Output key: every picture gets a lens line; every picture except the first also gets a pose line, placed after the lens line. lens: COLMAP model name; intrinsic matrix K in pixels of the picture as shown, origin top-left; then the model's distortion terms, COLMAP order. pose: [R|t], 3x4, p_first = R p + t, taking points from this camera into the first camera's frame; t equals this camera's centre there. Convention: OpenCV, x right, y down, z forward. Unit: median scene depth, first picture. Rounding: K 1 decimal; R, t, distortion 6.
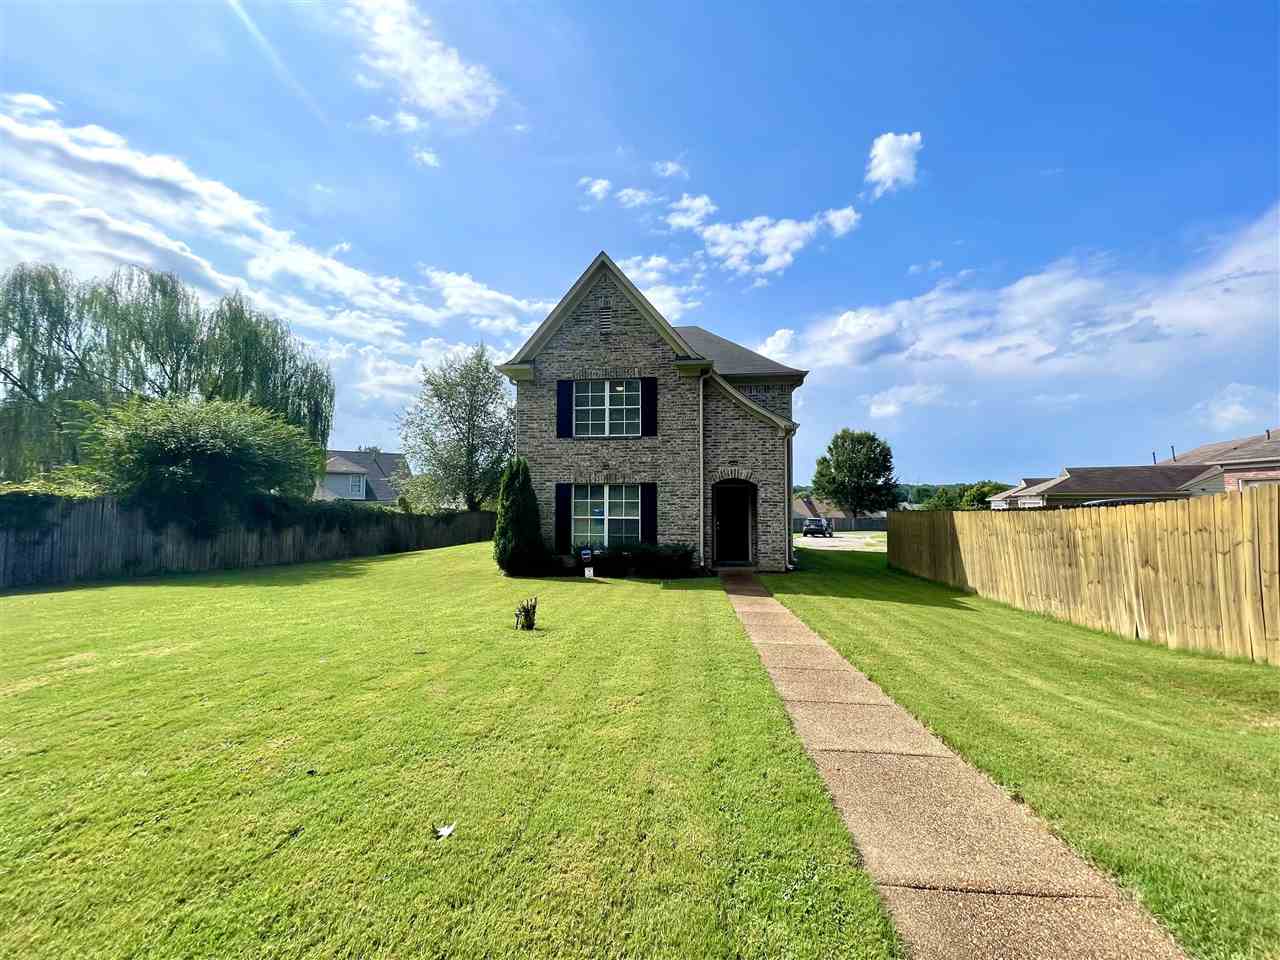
lens RADIAL K [[519.9, 0, 640.3], [0, 519.9, 471.7], [0, 0, 1]] dist [-0.005592, -0.000342]
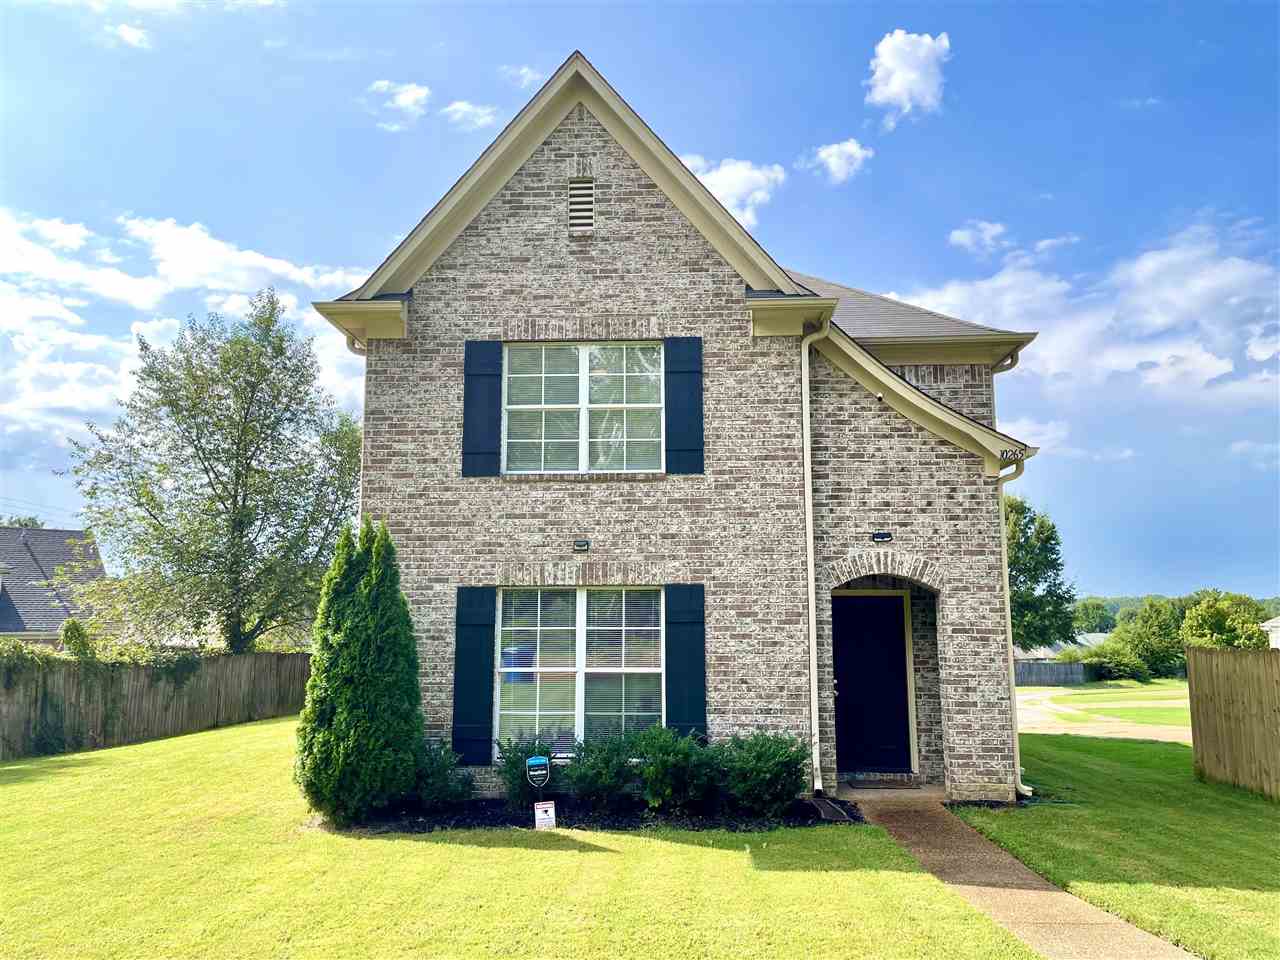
lens RADIAL K [[974.2, 0, 642.8], [0, 974.2, 471.1], [0, 0, 1]] dist [0.053842, -0.051812]
pose [[0.996915, 0.009515, 0.077913, -0.077700], [-0.001505, 0.994761, -0.102221, 0.010510], [-0.078477, 0.101788, 0.991706, 0.212773]]
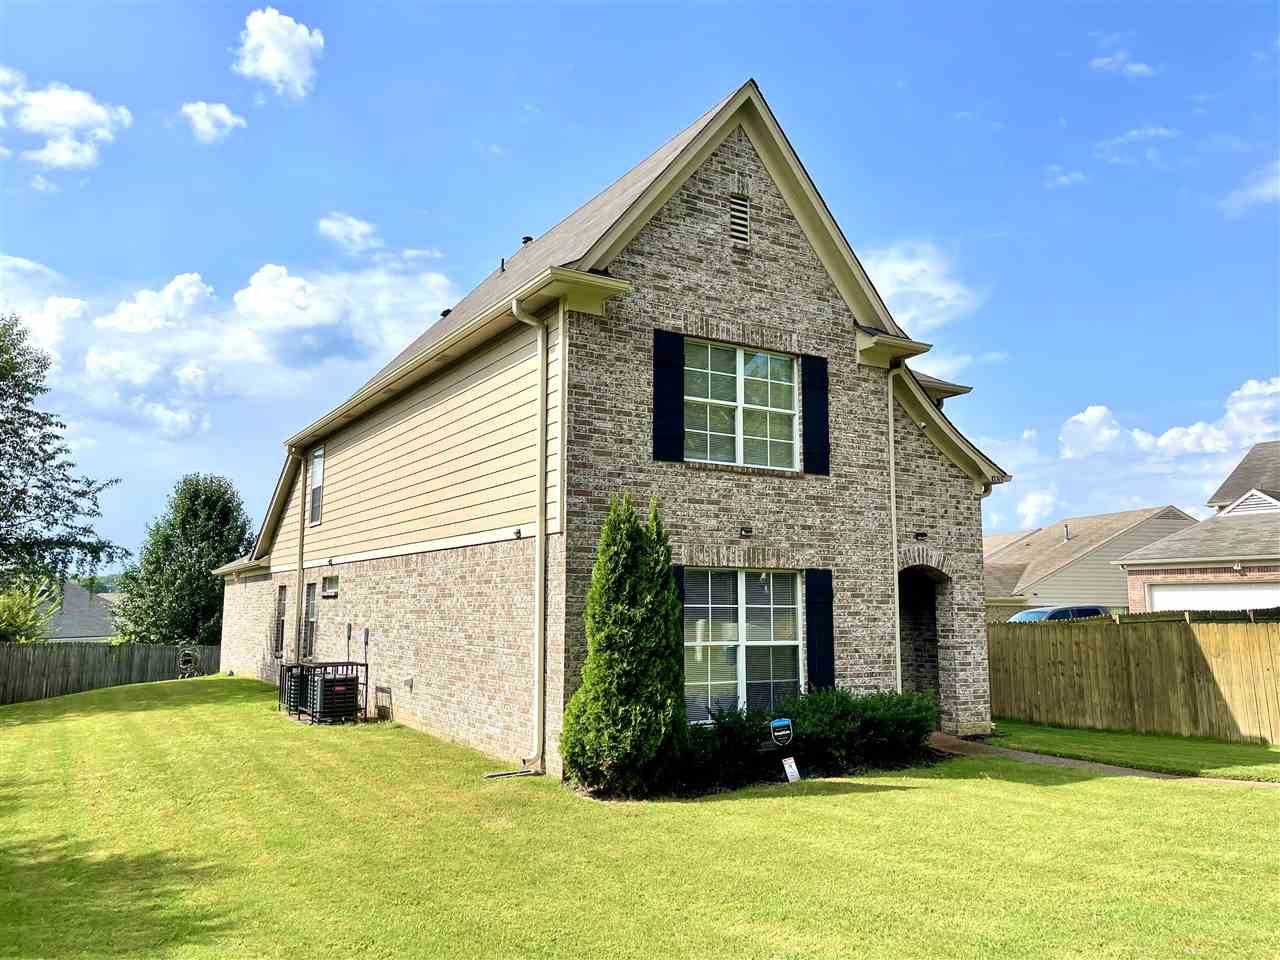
lens RADIAL K [[974.2, 0, 644.9], [0, 974.2, 478.5], [0, 0, 1]] dist [0.053842, -0.051812]
pose [[0.783224, 0.082228, 0.616278, -0.669286], [-0.034733, 0.995455, -0.088679, 0.022809], [-0.620769, 0.048050, 0.782520, 0.372635]]
